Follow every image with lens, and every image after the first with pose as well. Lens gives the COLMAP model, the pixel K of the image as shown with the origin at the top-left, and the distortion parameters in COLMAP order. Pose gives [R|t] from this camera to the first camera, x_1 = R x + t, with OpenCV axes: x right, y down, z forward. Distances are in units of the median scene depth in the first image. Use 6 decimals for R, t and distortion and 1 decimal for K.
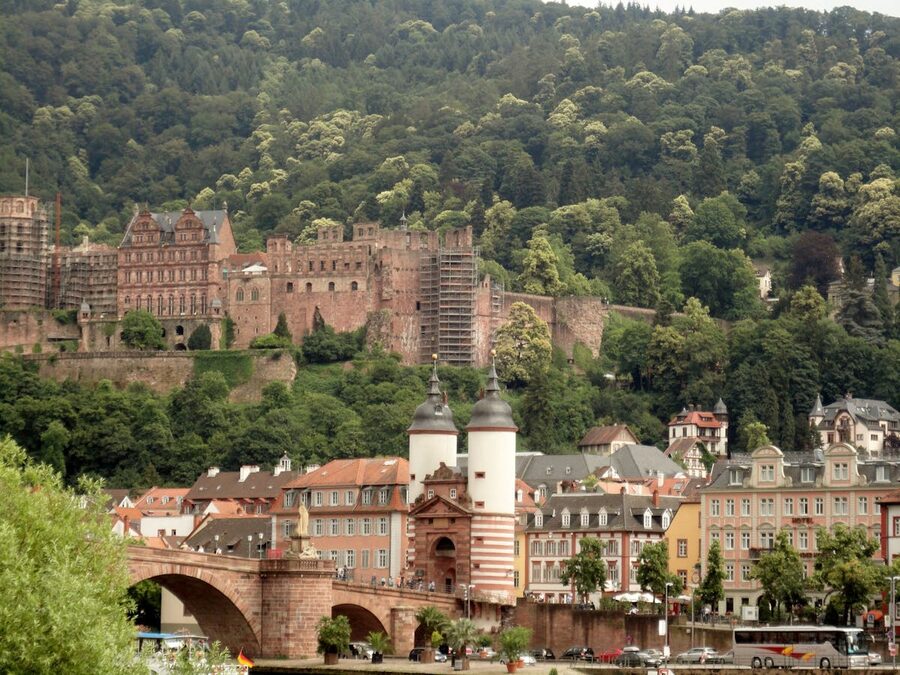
lens RADIAL K [[2867.2, 0, 450.0], [0, 2867.2, 337.5], [0, 0, 1]] dist [0.089463, 0.553213]
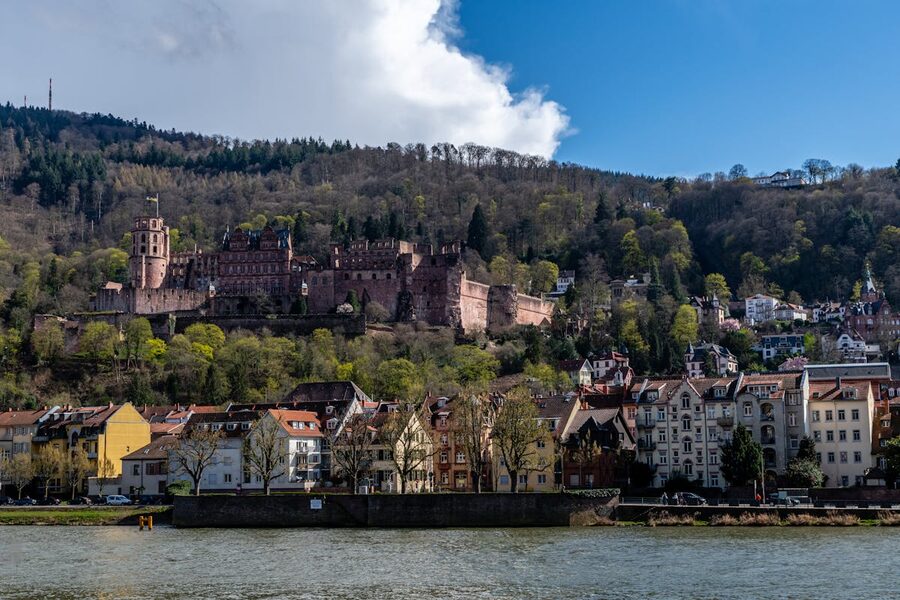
lens RADIAL K [[1390.8, 0, 447.9], [0, 1390.8, 315.0], [0, 0, 1]] dist [0.005560, -0.020690]
pose [[0.950191, 0.009321, 0.311529, -0.244193], [-0.003655, 0.999817, -0.018766, 0.018475], [-0.311647, 0.016693, 0.950051, 0.243340]]
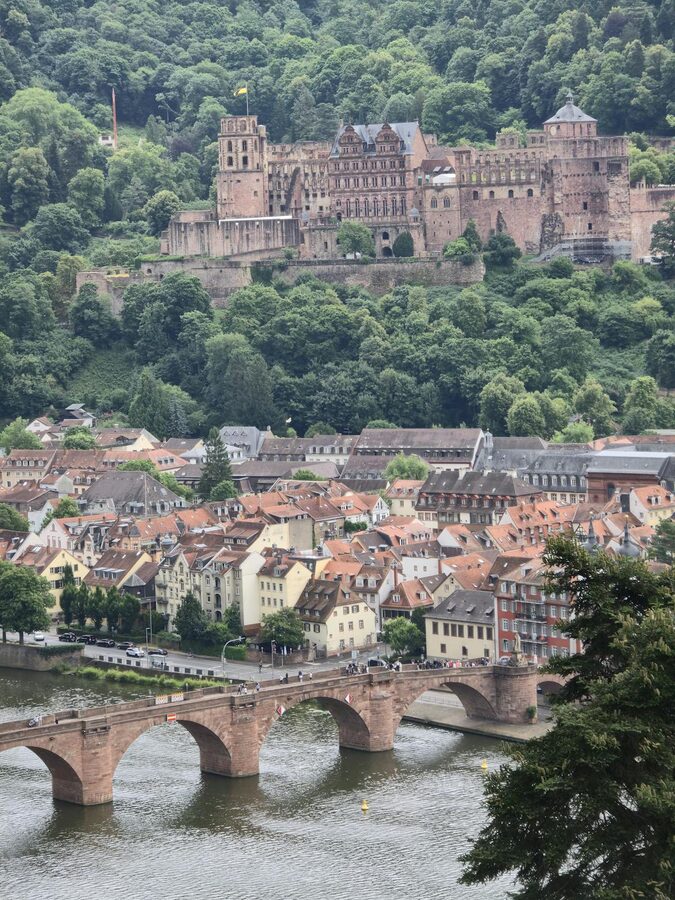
lens RADIAL K [[3193.7, 0, 323.8], [0, 3193.7, 450.6], [0, 0, 1]] dist [0.439709, -0.820541]
pose [[0.994010, -0.039790, -0.101789, 0.012576], [0.056650, 0.984066, 0.168535, -0.140703], [0.093461, -0.173292, 0.980426, -0.326006]]
